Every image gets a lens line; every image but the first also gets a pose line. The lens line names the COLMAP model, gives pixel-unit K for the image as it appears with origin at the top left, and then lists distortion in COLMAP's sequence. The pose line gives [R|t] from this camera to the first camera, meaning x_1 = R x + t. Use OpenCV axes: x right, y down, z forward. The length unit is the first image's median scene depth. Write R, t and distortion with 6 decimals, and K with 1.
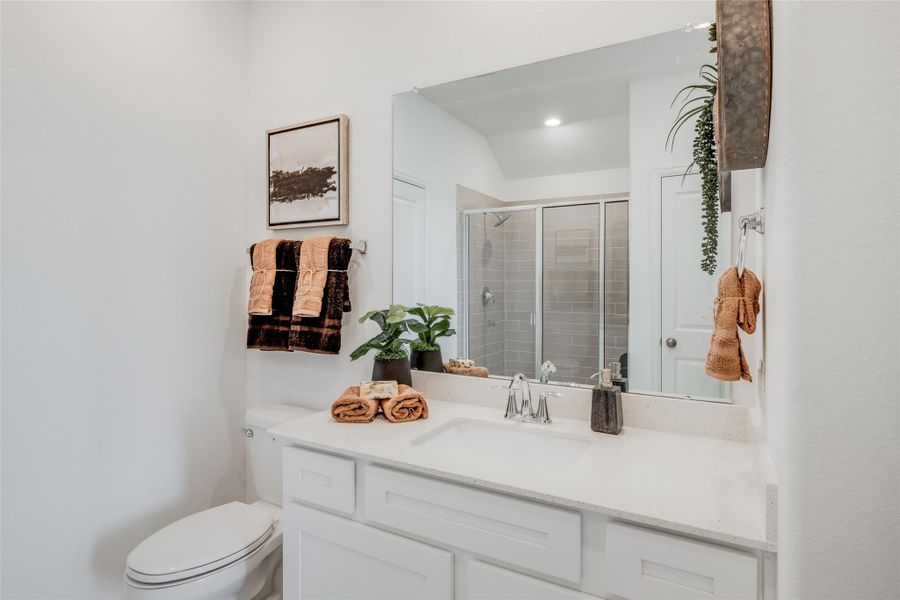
lens RADIAL K [[509.2, 0, 471.6], [0, 509.2, 288.3], [0, 0, 1]] dist [0.002874, -0.002601]
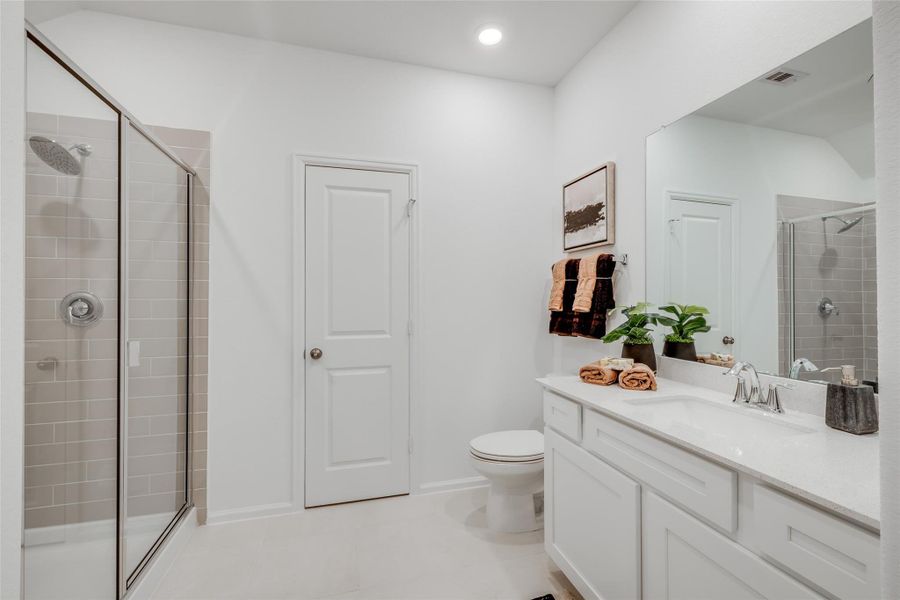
lens RADIAL K [[378.9, 0, 441.1], [0, 378.9, 299.0], [0, 0, 1]] dist [0.000872, -0.000542]
pose [[0.716351, 0.000029, -0.697740, 0.132716], [-0.001085, 0.999999, -0.001072, 0.022645], [0.697740, 0.001525, 0.716350, -0.024582]]
